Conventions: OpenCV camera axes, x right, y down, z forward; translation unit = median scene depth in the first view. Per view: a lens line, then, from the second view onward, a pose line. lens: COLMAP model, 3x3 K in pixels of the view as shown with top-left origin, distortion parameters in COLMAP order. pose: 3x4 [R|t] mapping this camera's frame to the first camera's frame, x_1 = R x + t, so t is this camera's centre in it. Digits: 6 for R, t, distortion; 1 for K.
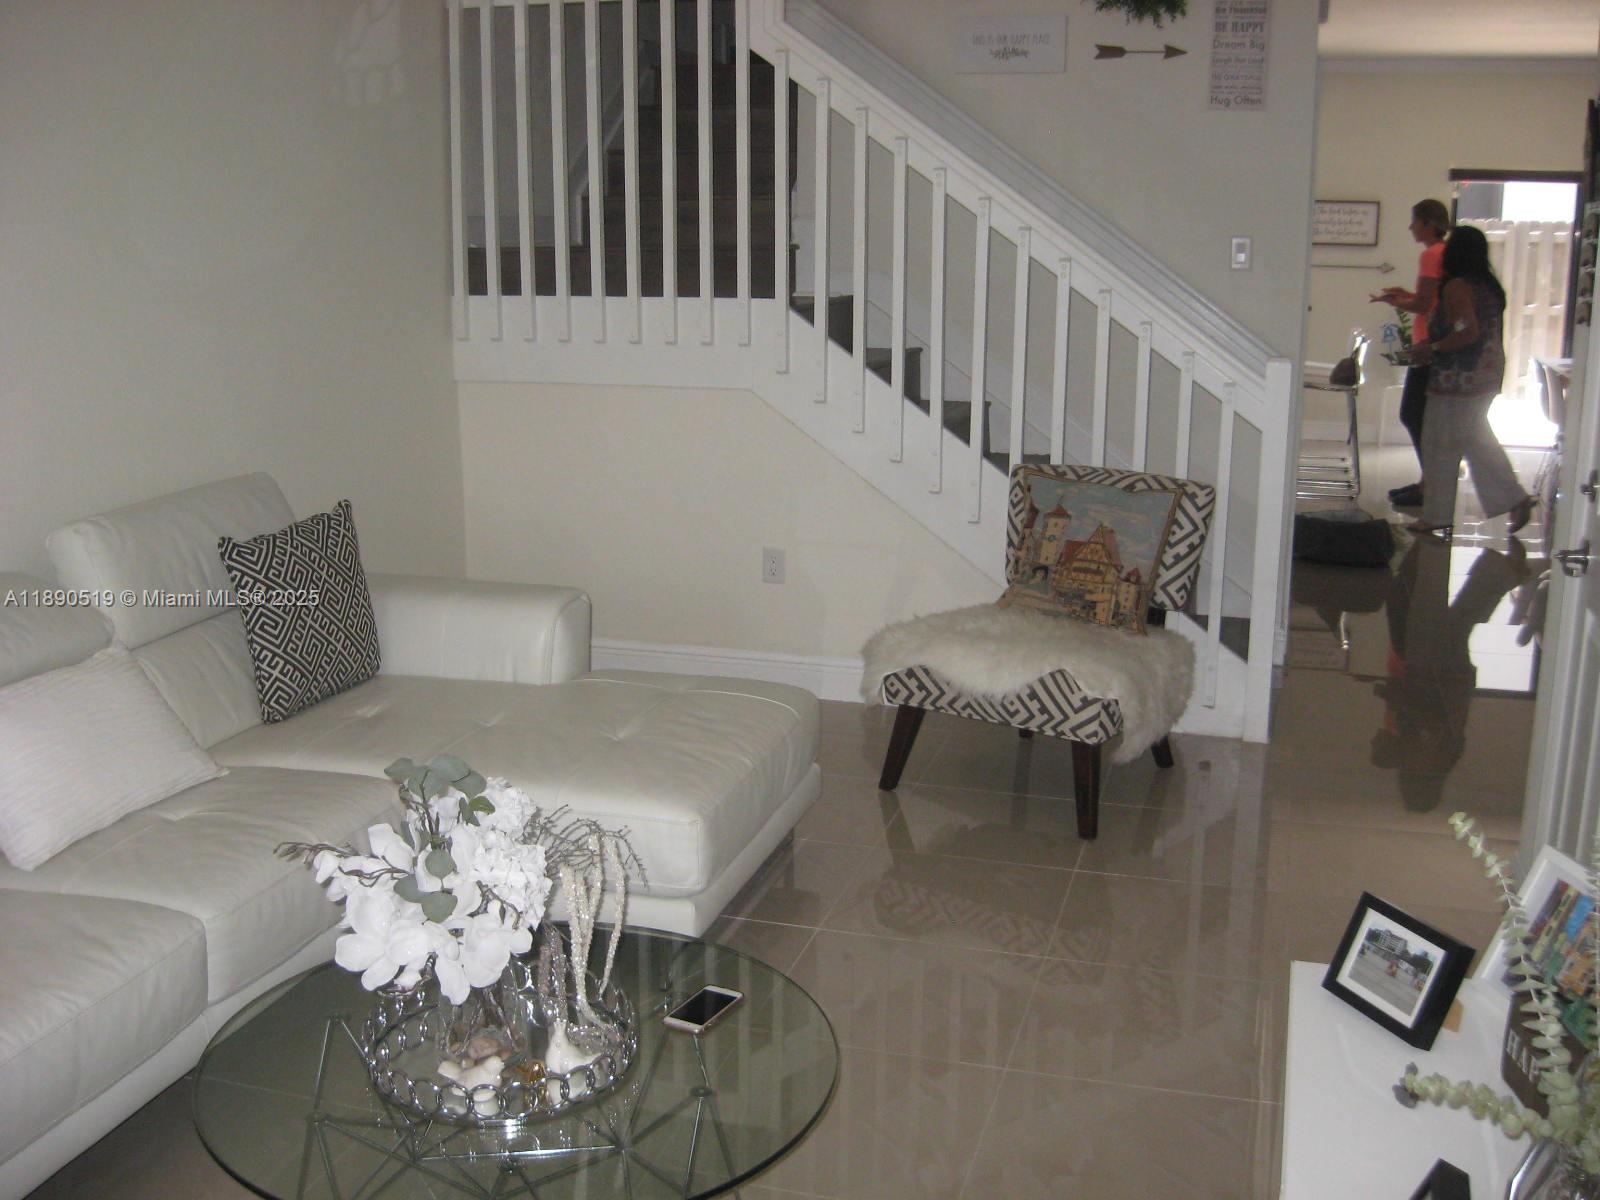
lens RADIAL K [[1671.1, 0, 770.8], [0, 1671.1, 604.3], [0, 0, 1]] dist [-0.119514, 0.000000]
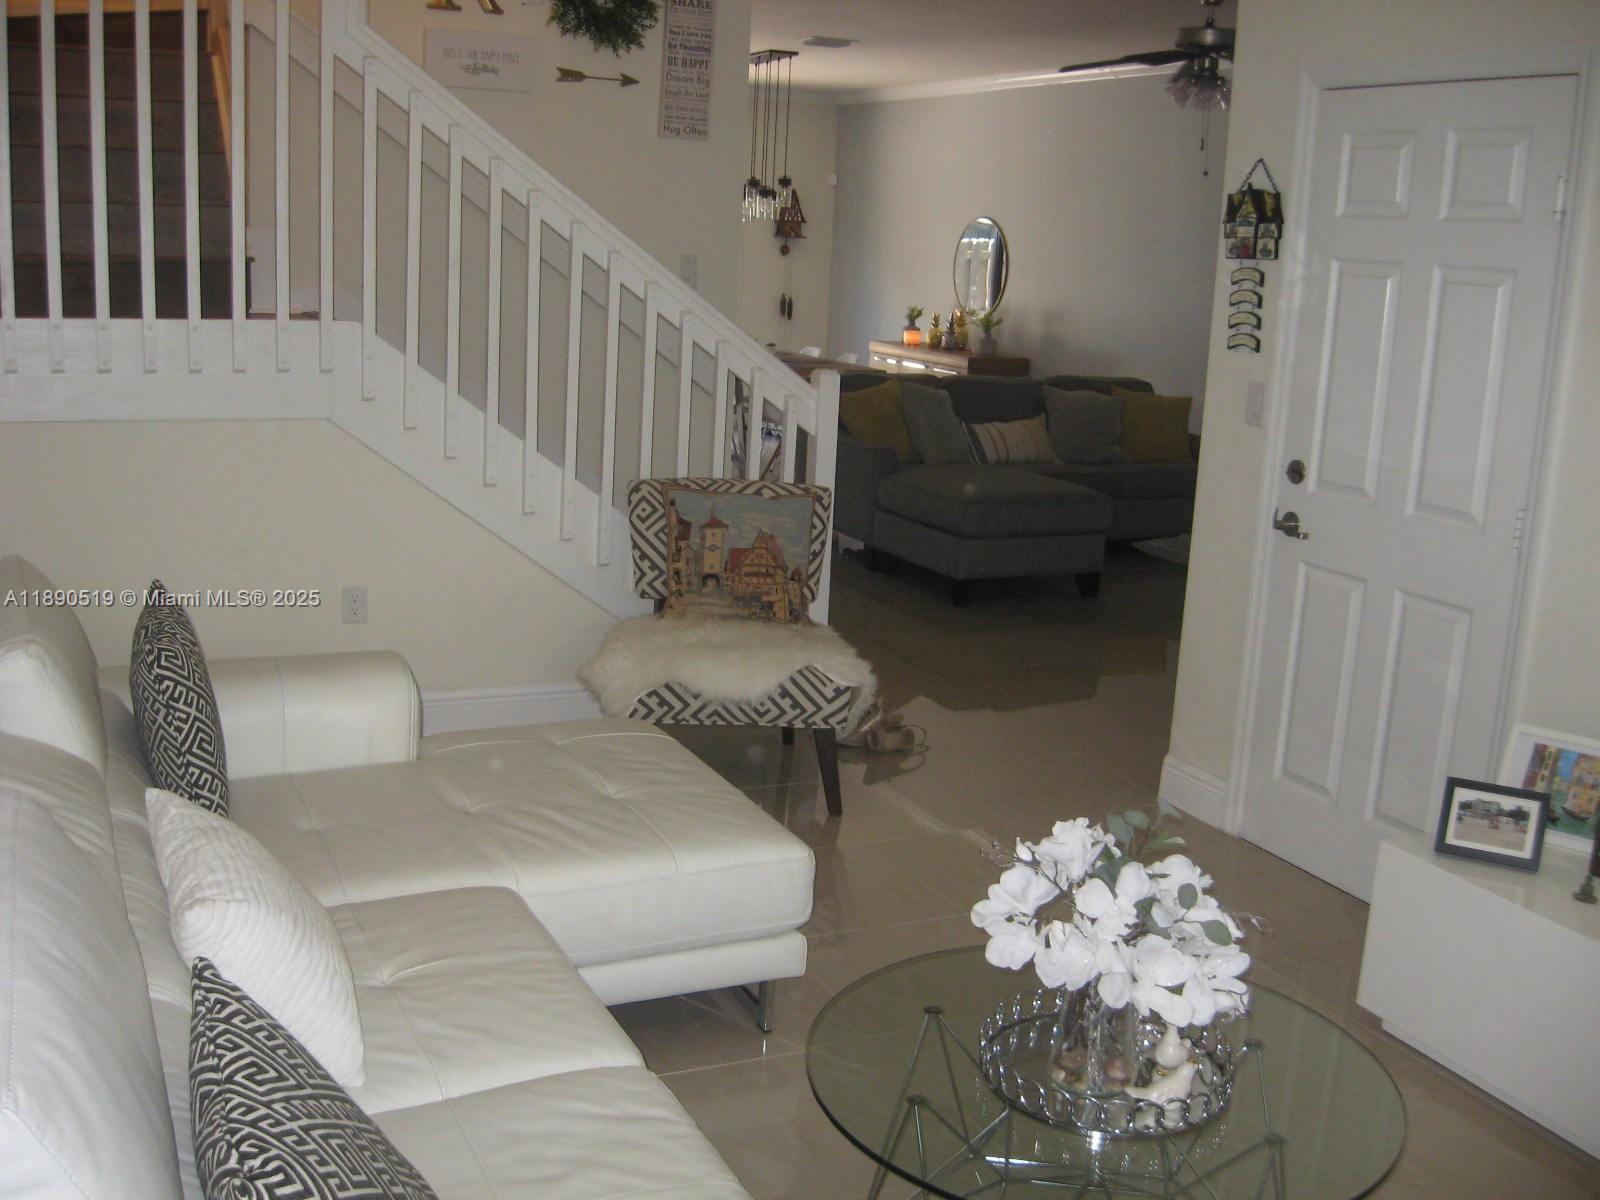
lens RADIAL K [[1671.1, 0, 807.8], [0, 1671.1, 599.1], [0, 0, 1]] dist [-0.119514, 0.000000]
pose [[0.739656, -0.111190, 0.663736, -0.502231], [0.104831, 0.993254, 0.049570, -0.053938], [-0.664770, 0.032915, 0.746322, 0.164234]]
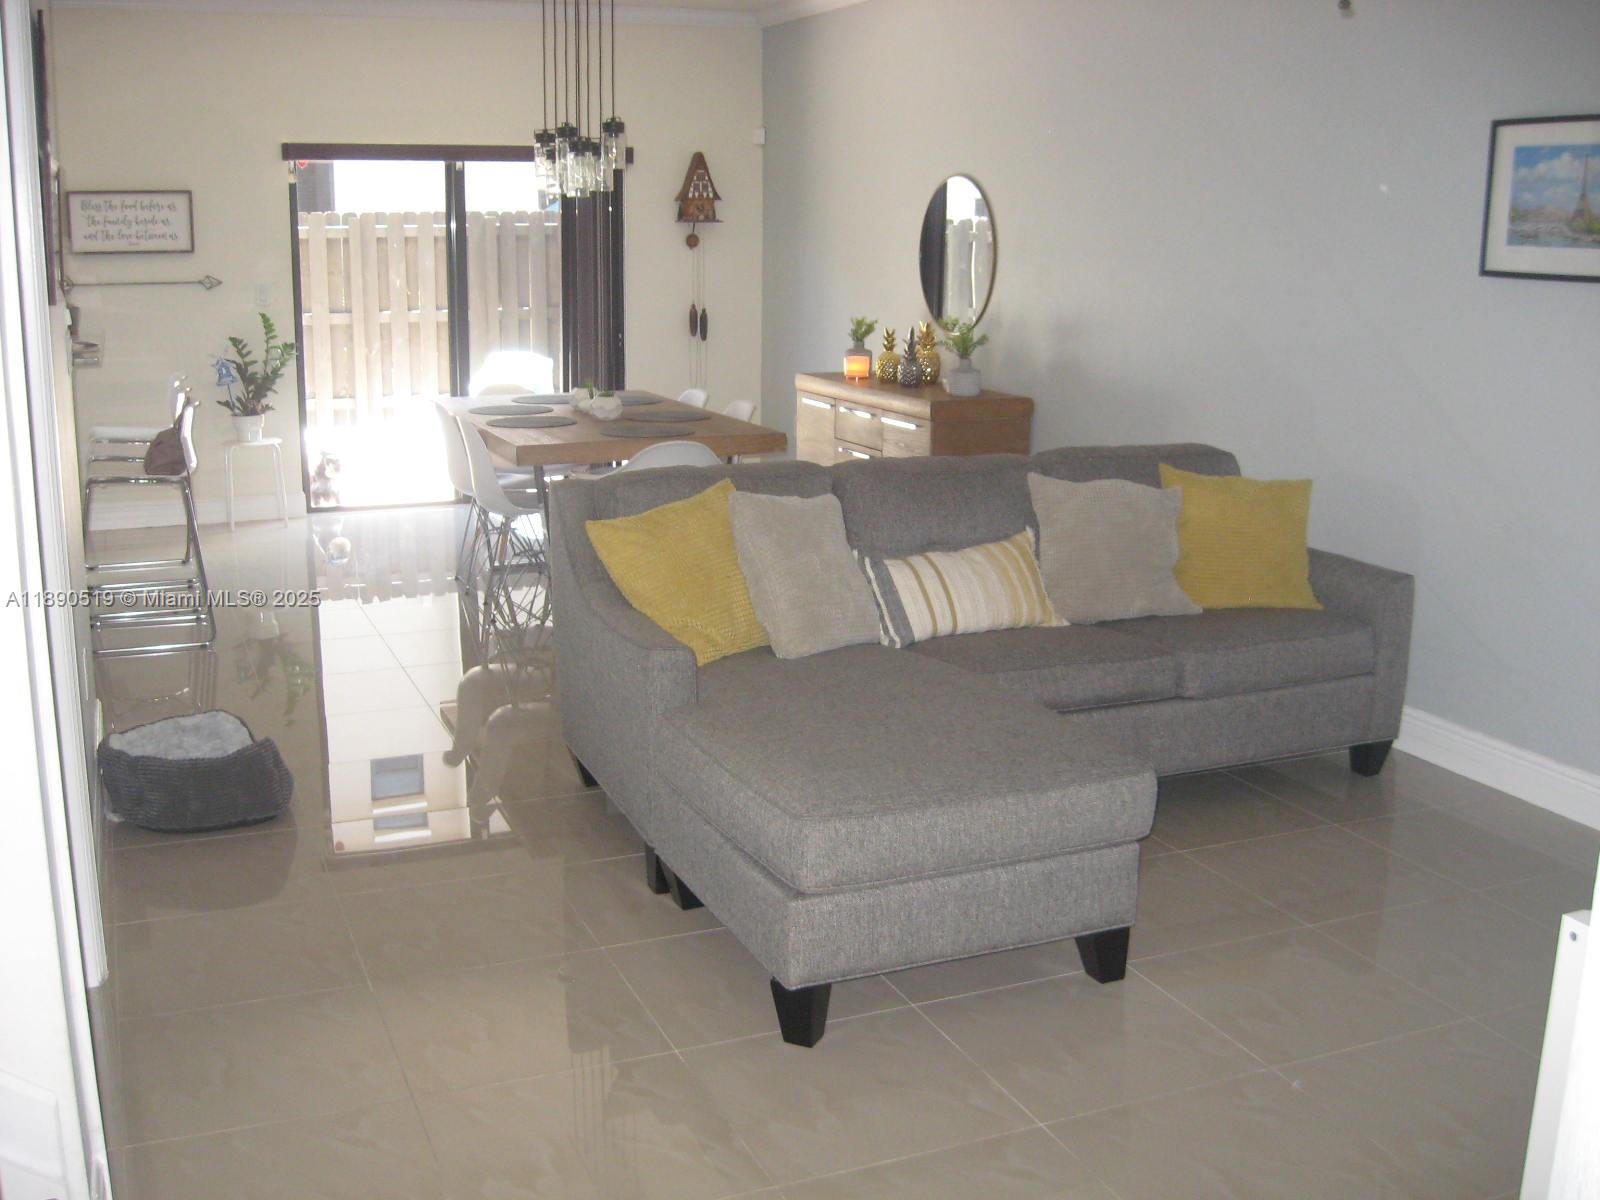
lens RADIAL K [[1671.1, 0, 798.2], [0, 1671.1, 602.0], [0, 0, 1]] dist [-0.119514, 0.000000]
pose [[0.770763, -0.136501, 0.622328, 0.279014], [0.136748, 0.989459, 0.047663, -0.168946], [-0.622274, 0.048366, 0.781304, 0.727687]]
